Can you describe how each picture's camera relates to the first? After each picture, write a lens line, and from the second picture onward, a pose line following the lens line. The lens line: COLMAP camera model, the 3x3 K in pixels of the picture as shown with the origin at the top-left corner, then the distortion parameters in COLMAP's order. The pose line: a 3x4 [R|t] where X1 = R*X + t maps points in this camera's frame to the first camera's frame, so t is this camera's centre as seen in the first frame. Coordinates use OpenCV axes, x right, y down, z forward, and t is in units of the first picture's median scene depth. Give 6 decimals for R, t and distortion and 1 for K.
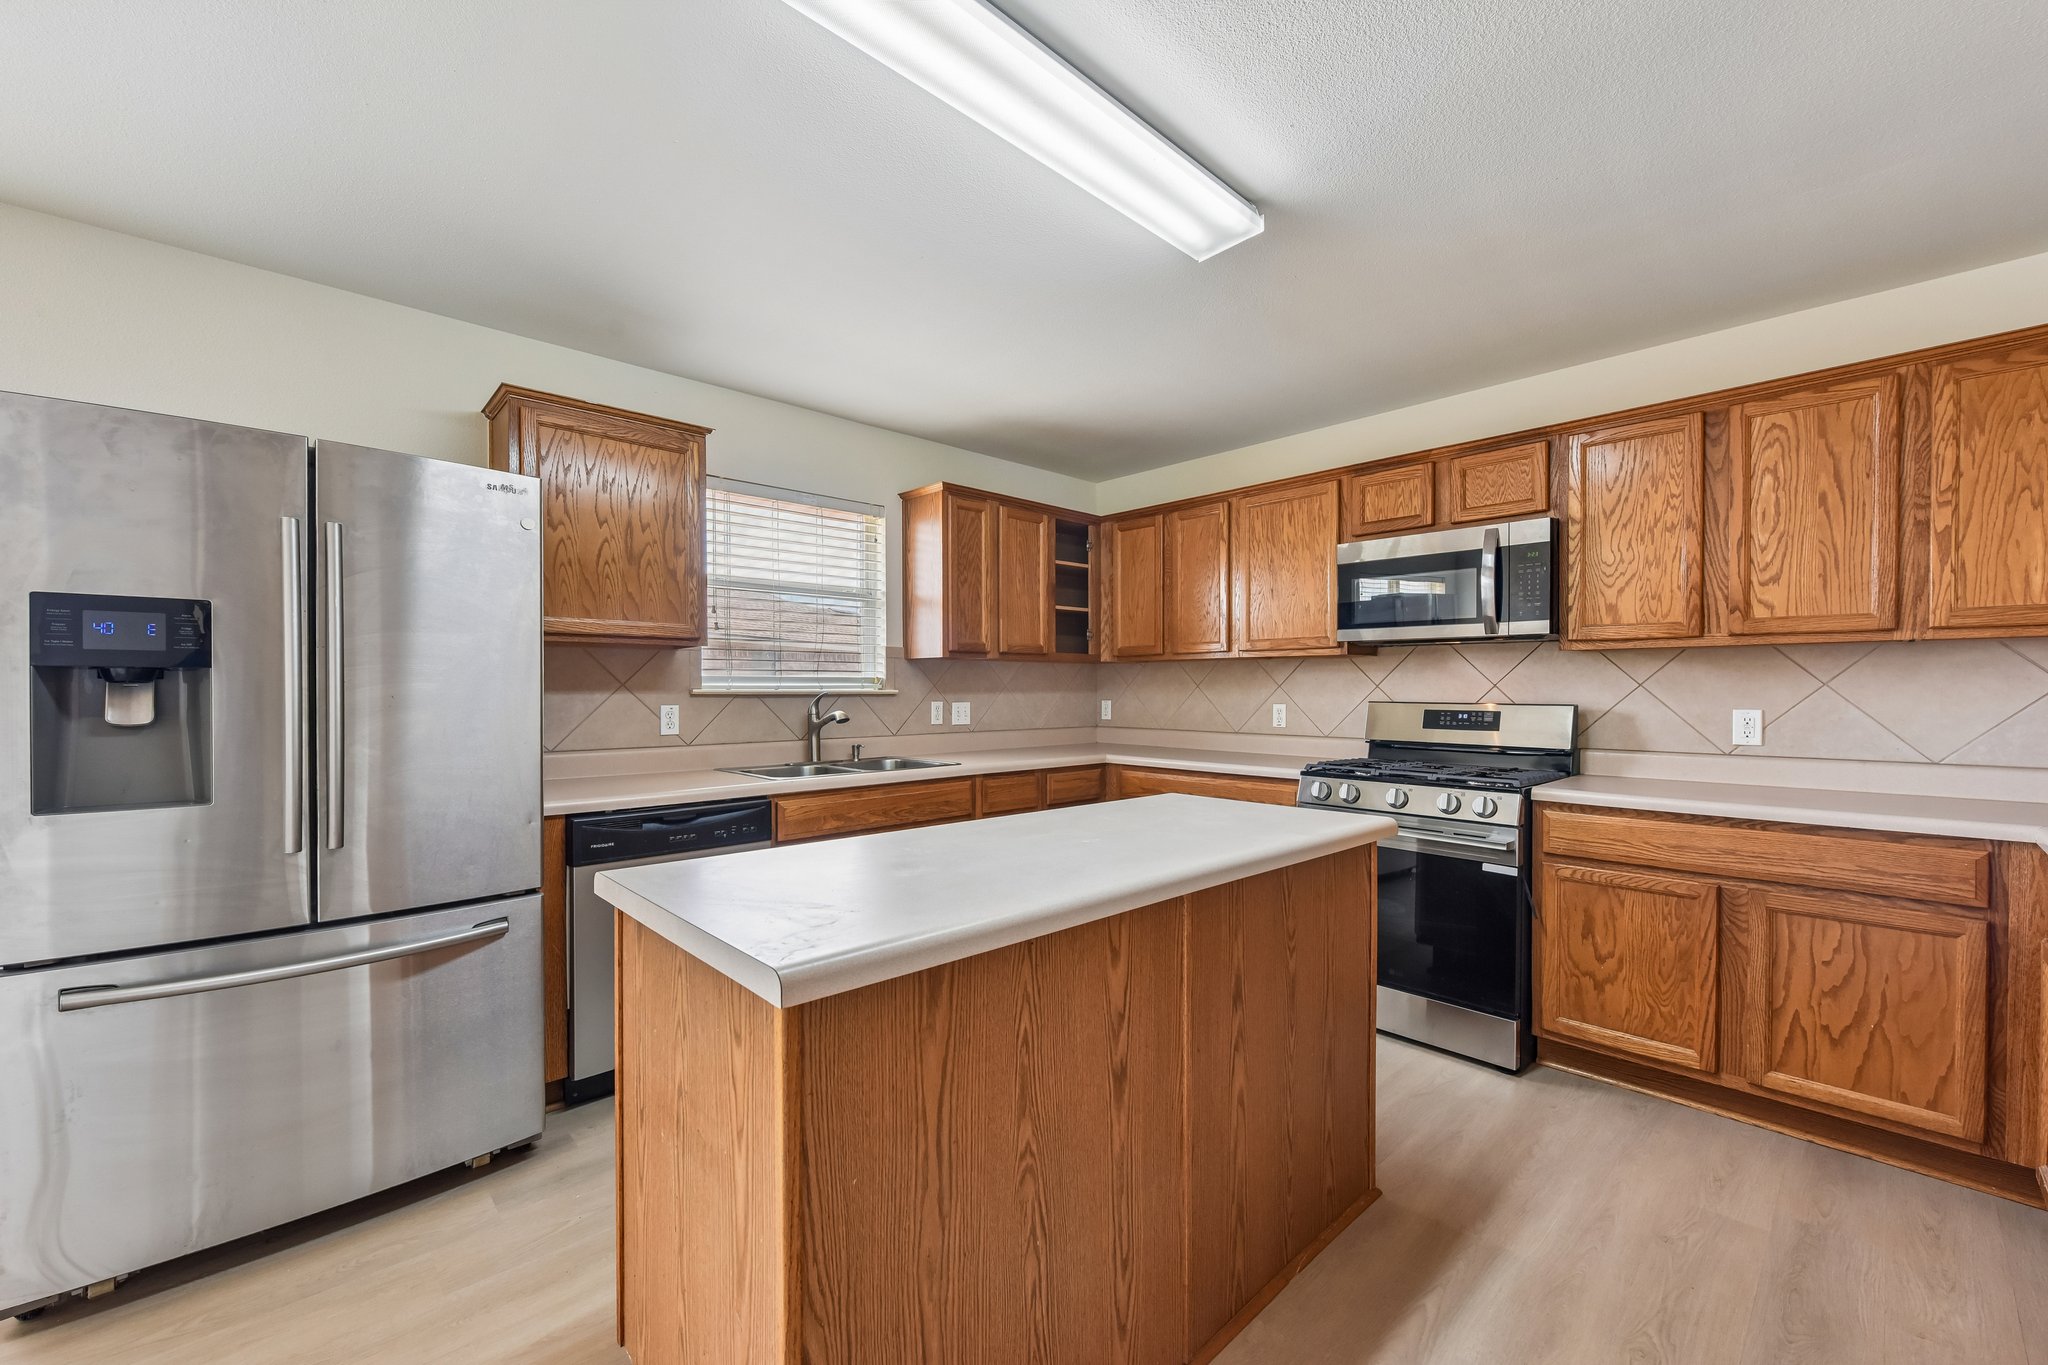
lens RADIAL K [[811.6, 0, 1026.4], [0, 811.6, 693.6], [0, 0, 1]] dist [-0.001432, -0.000934]
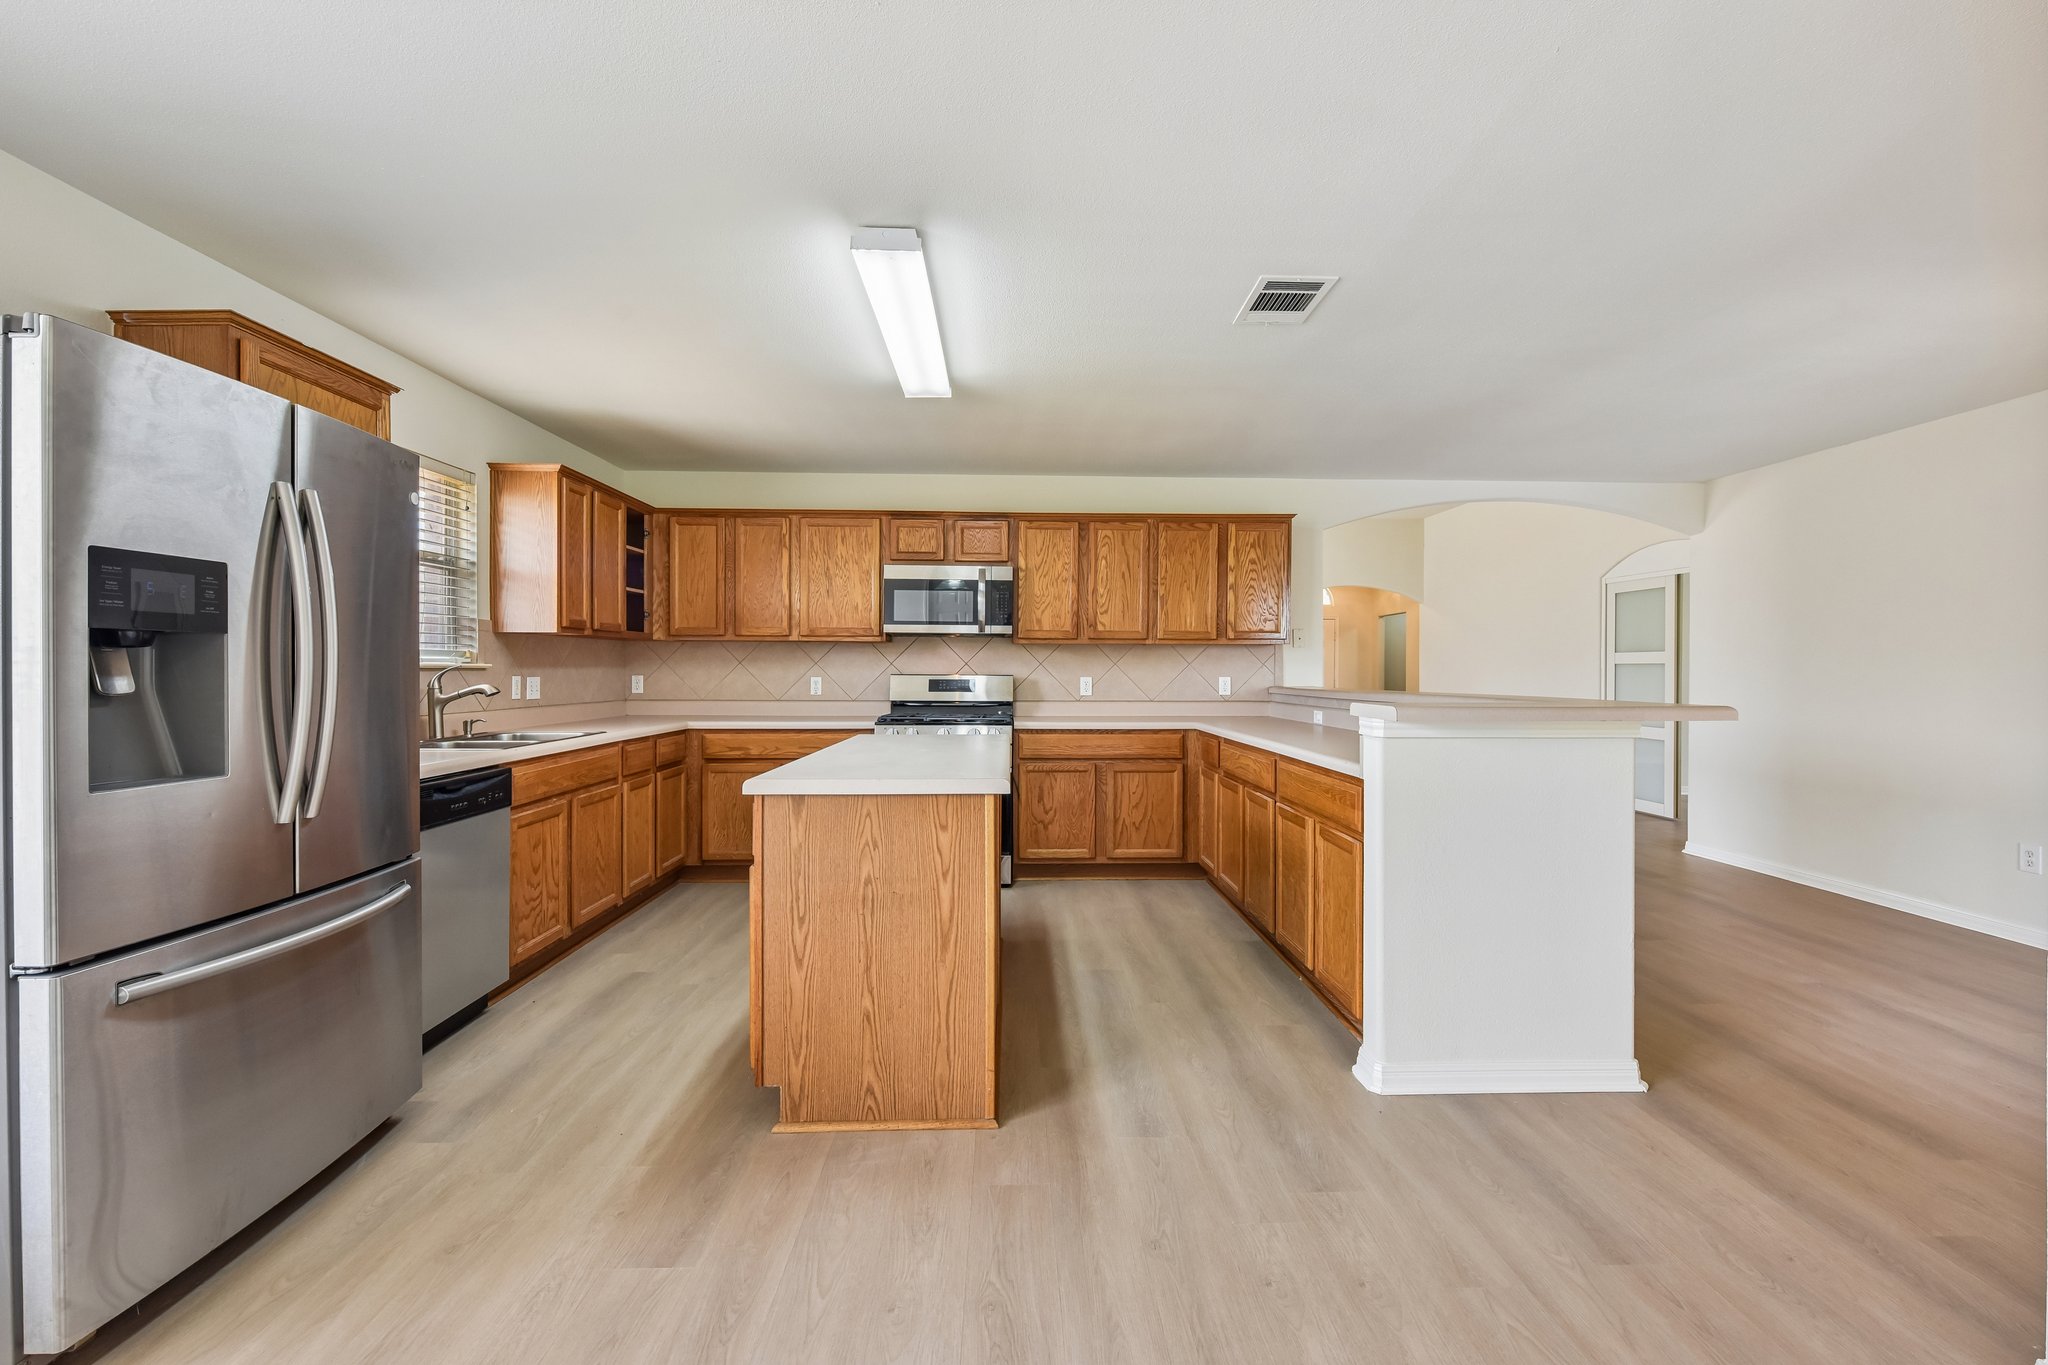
lens RADIAL K [[844.0, 0, 1028.4], [0, 844.0, 669.5], [0, 0, 1]] dist [-0.000111, -0.000246]
pose [[0.666544, 0.002459, 0.745462, -0.683418], [0.000629, 0.999992, -0.003861, 0.009383], [-0.745465, 0.003043, 0.666537, -0.227453]]
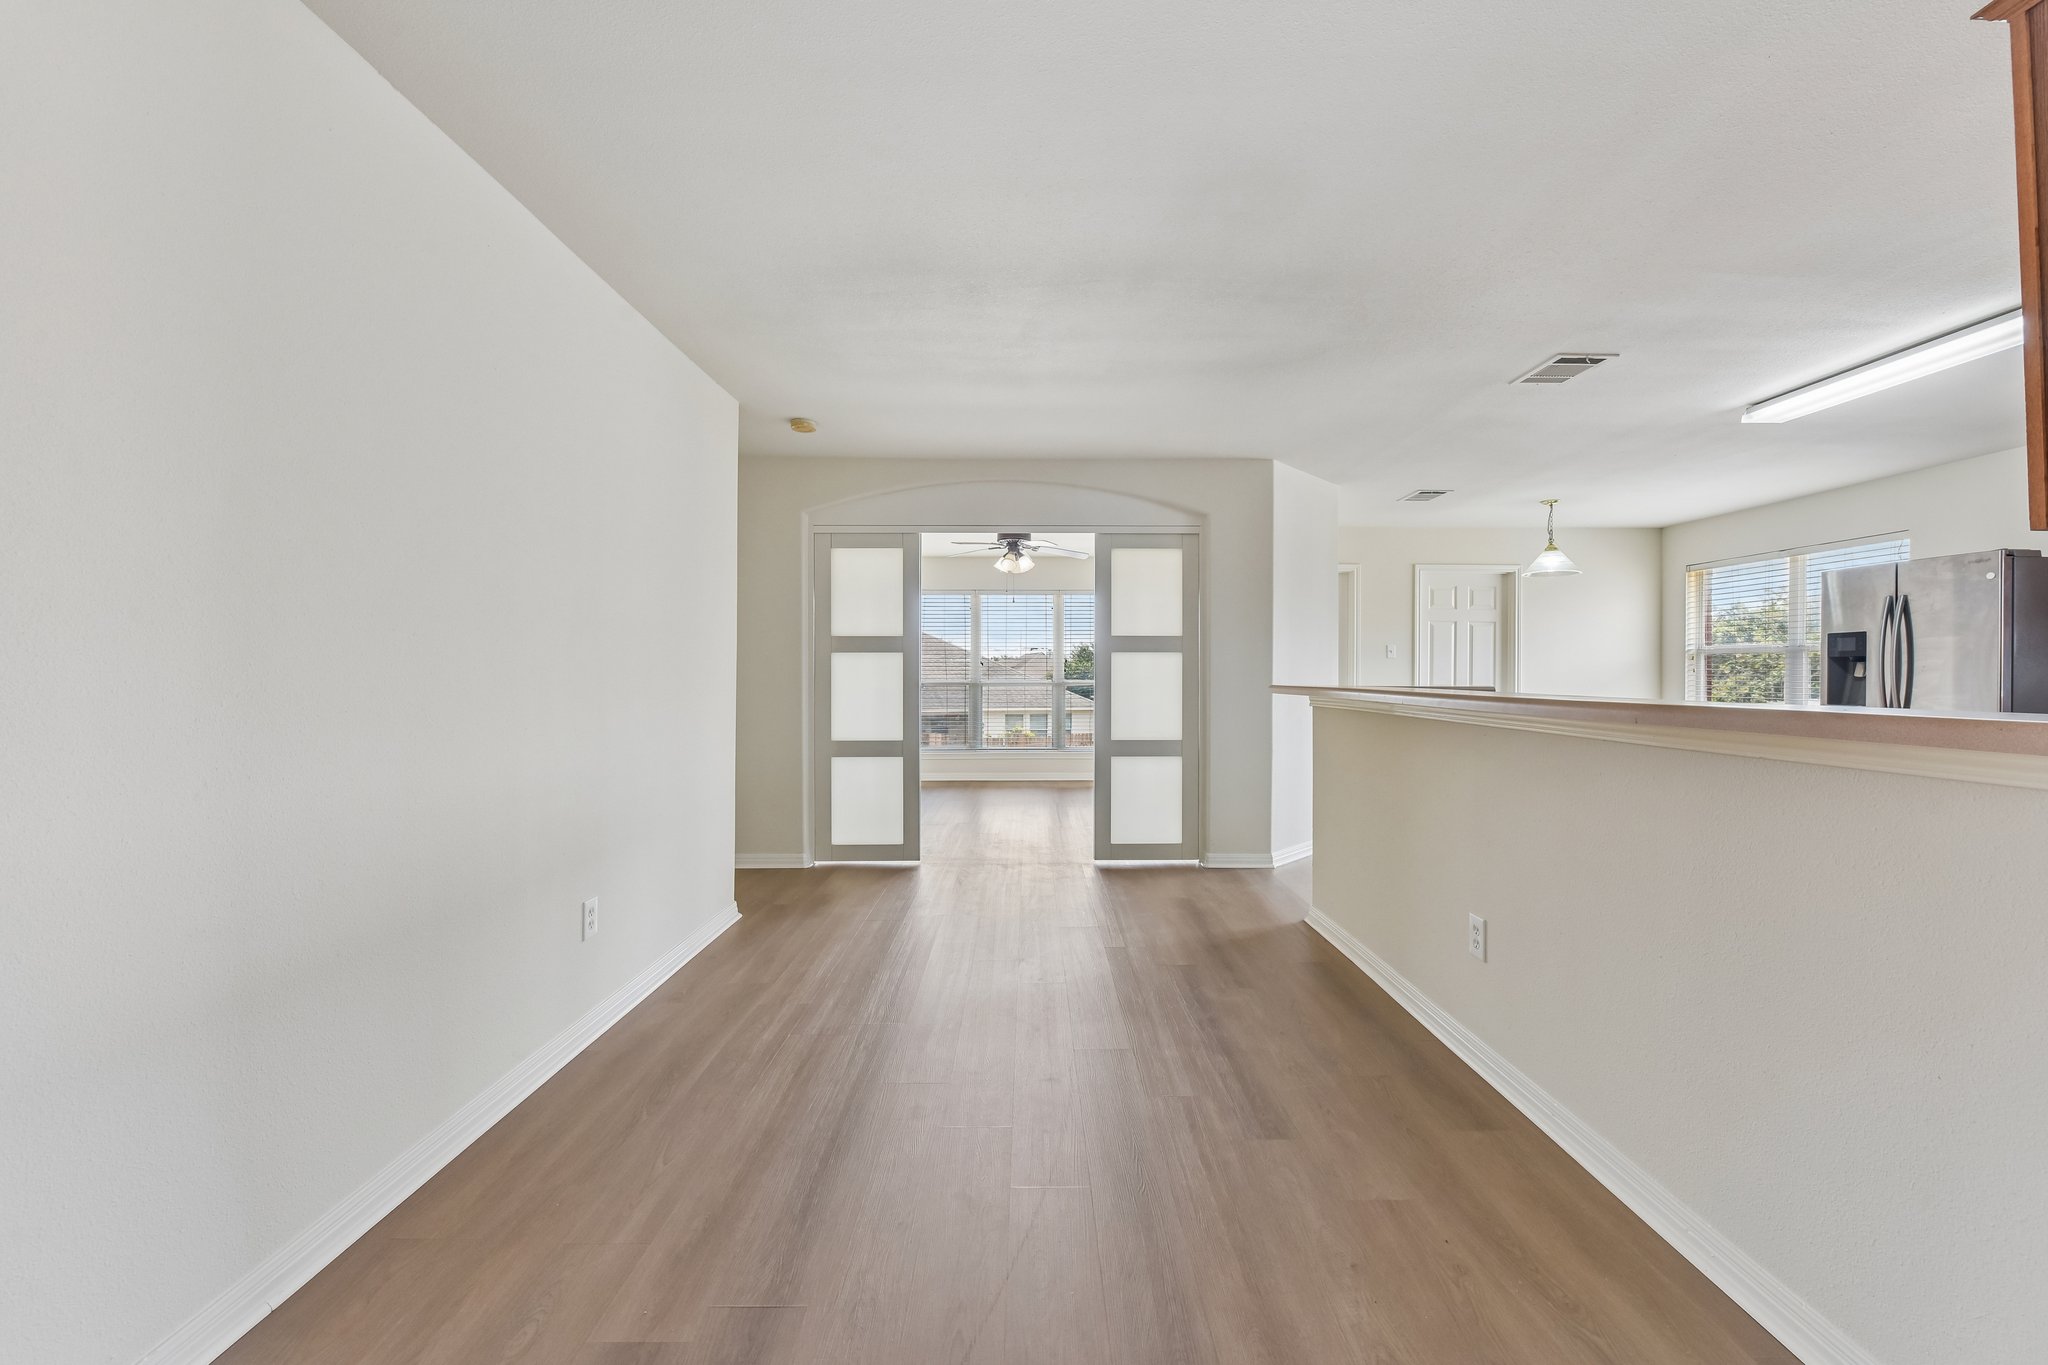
lens RADIAL K [[829.1, 0, 1034.0], [0, 829.1, 672.6], [0, 0, 1]] dist [-0.002697, -0.000574]
pose [[-0.677149, -0.000191, -0.735846, 1.787209], [-0.006916, 0.999957, 0.006105, 0.014197], [0.735814, 0.009223, -0.677121, 0.502723]]
